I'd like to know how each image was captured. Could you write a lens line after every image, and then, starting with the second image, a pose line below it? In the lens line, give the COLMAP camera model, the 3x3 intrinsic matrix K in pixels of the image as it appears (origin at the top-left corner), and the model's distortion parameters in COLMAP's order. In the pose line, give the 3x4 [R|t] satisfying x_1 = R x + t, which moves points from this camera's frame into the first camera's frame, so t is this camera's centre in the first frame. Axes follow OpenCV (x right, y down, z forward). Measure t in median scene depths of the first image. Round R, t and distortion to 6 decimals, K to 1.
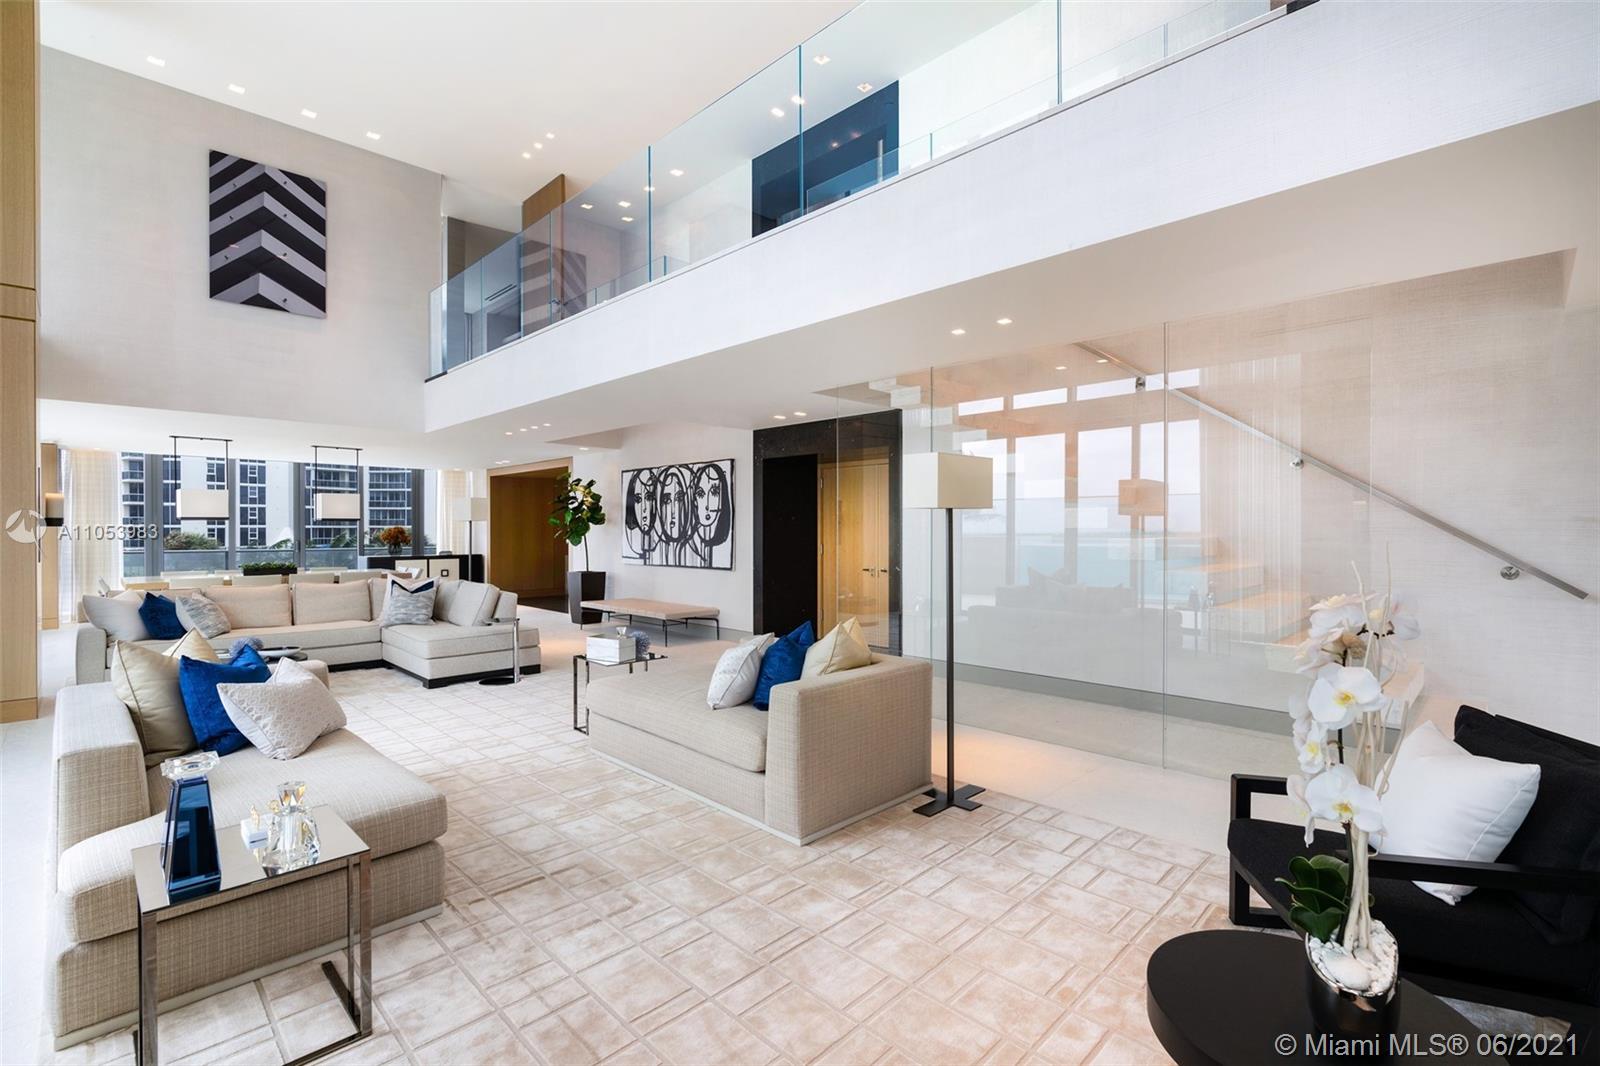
lens RADIAL K [[723.2, 0, 800.0], [0, 723.2, 533.0], [0, 0, 1]] dist [-0.009027, 0.000178]
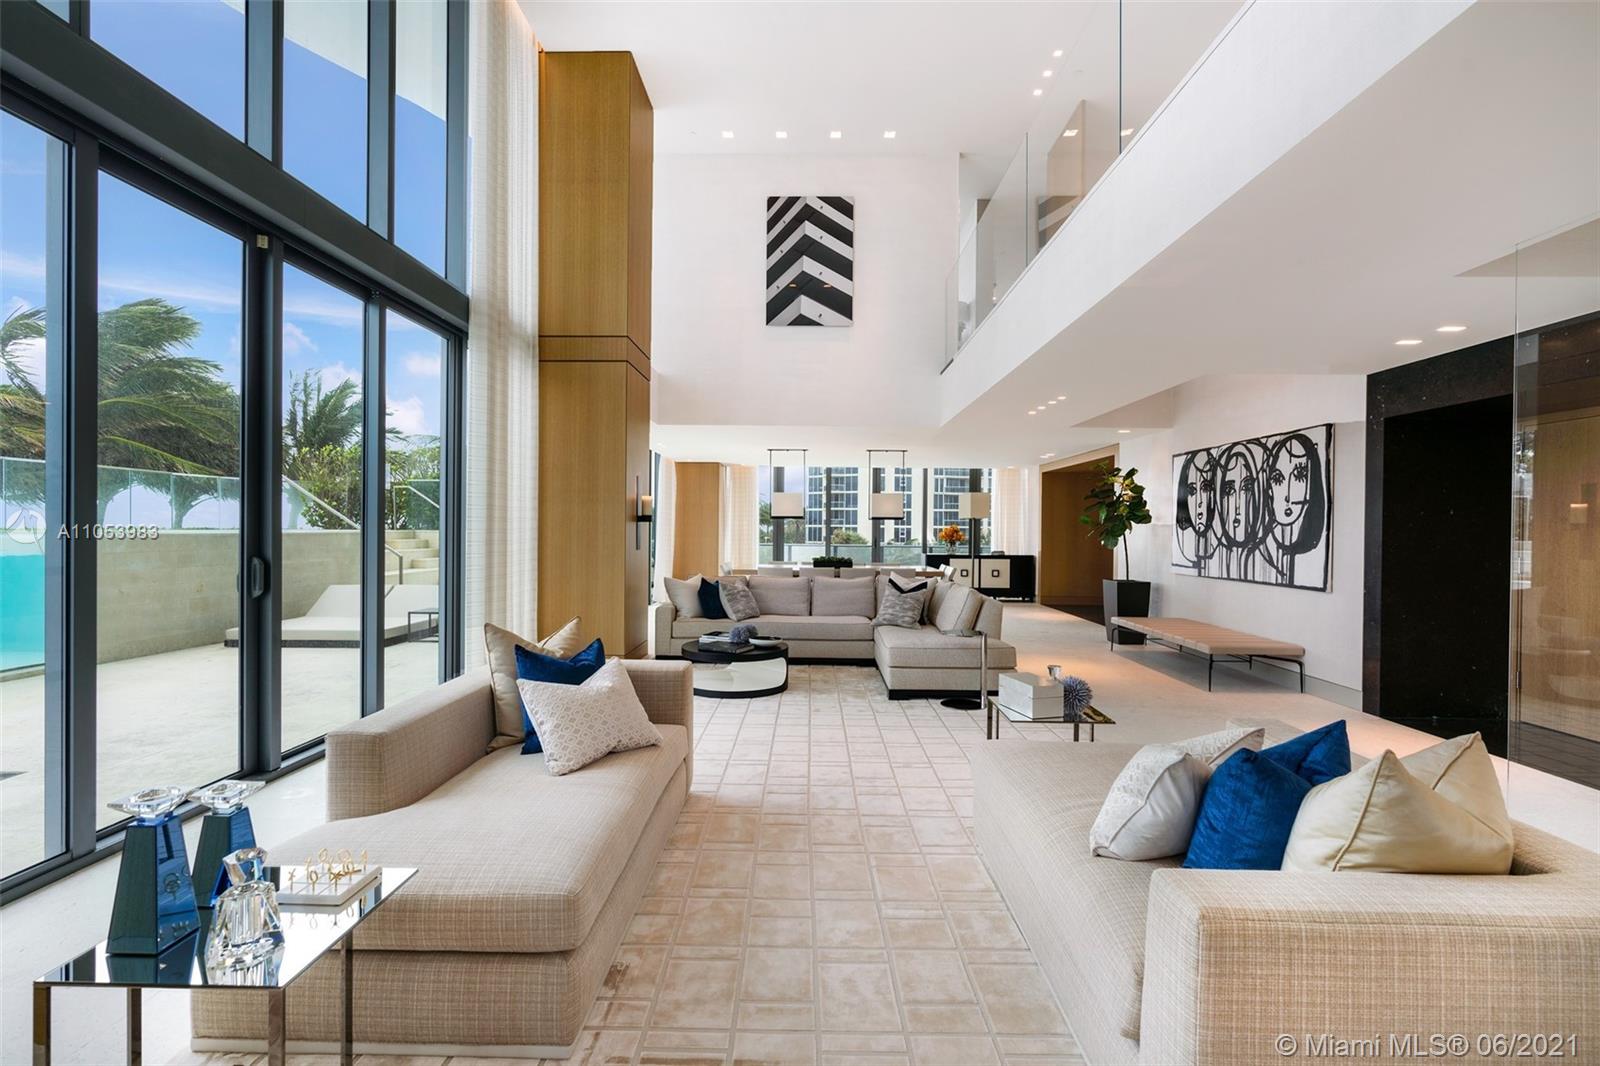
lens RADIAL K [[723.2, 0, 800.0], [0, 723.2, 533.0], [0, 0, 1]] dist [-0.009027, 0.000178]
pose [[0.692709, 0.011197, -0.721130, 0.045438], [-0.013104, 0.999910, 0.002938, 0.001999], [0.721098, 0.007415, 0.692794, 0.187939]]
